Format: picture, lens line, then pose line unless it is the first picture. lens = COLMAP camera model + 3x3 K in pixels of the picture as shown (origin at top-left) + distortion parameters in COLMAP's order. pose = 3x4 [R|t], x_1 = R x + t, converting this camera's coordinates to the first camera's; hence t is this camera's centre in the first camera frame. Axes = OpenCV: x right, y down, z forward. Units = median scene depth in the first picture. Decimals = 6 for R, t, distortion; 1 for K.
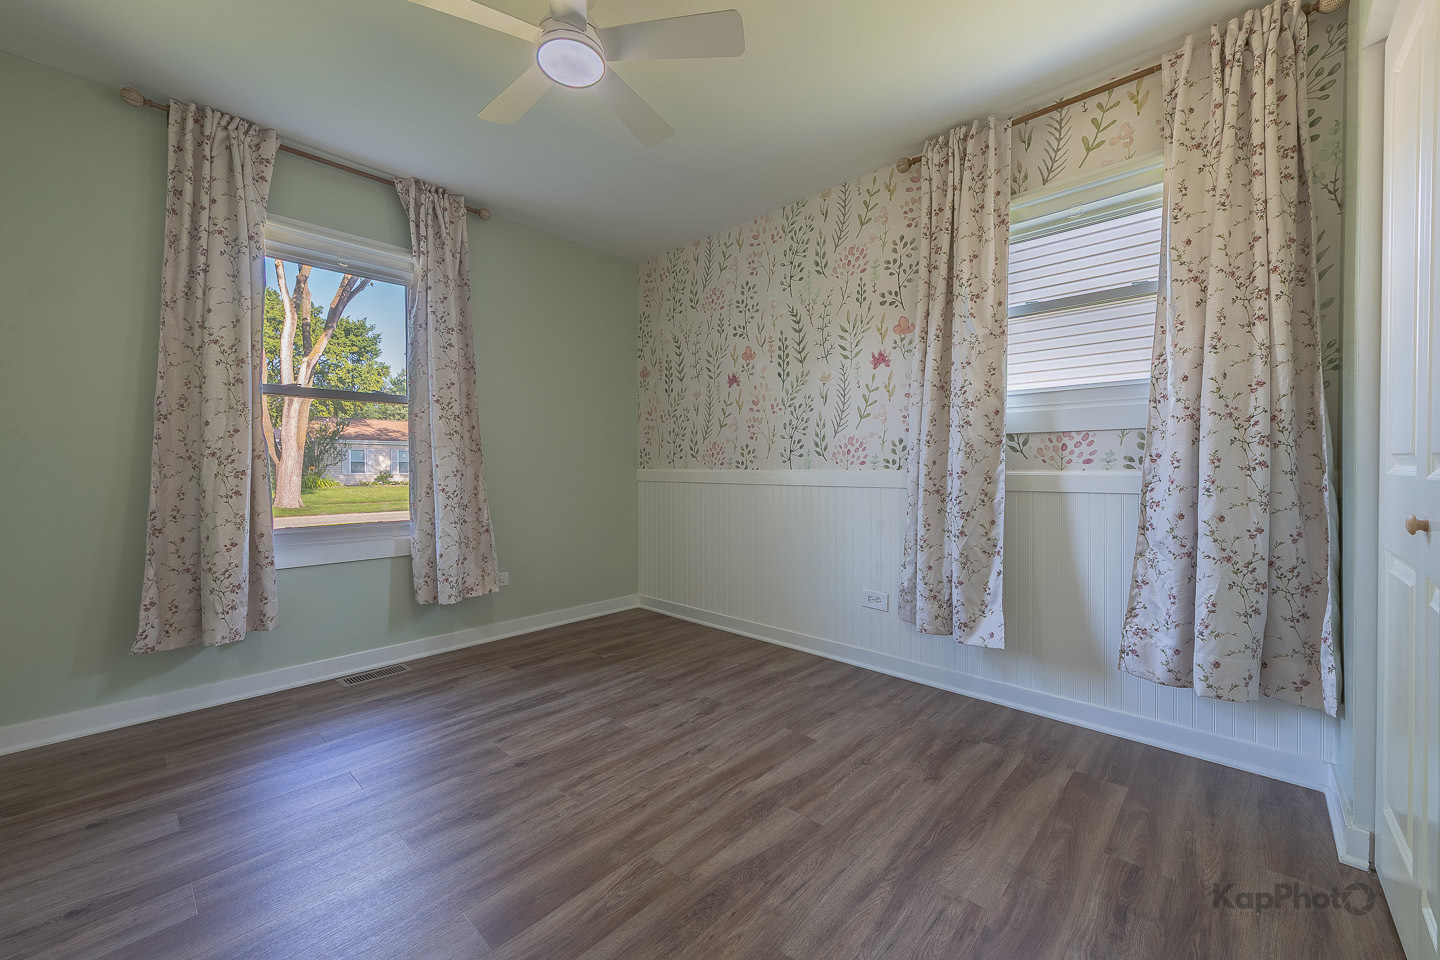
lens RADIAL K [[567.7, 0, 726.0], [0, 567.7, 472.6], [0, 0, 1]] dist [0.010626, -0.002617]
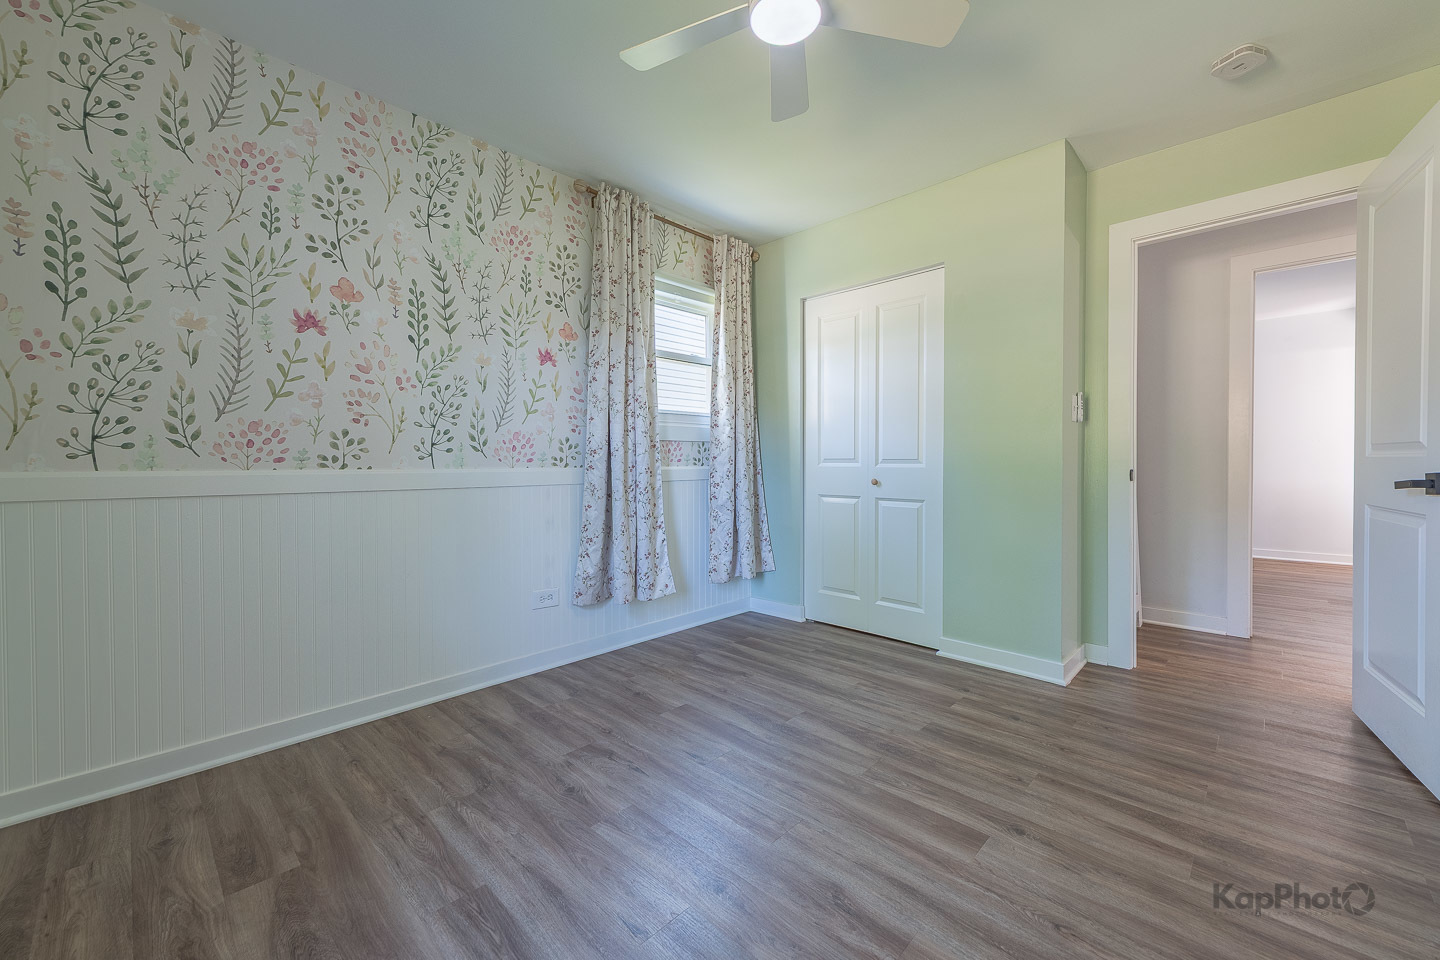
lens RADIAL K [[567.7, 0, 726.4], [0, 567.7, 470.9], [0, 0, 1]] dist [0.010626, -0.002617]
pose [[0.012527, -0.011661, 0.999854, -0.728758], [0.014177, 0.999834, 0.011483, -0.005746], [-0.999821, 0.014031, 0.012691, 0.672980]]
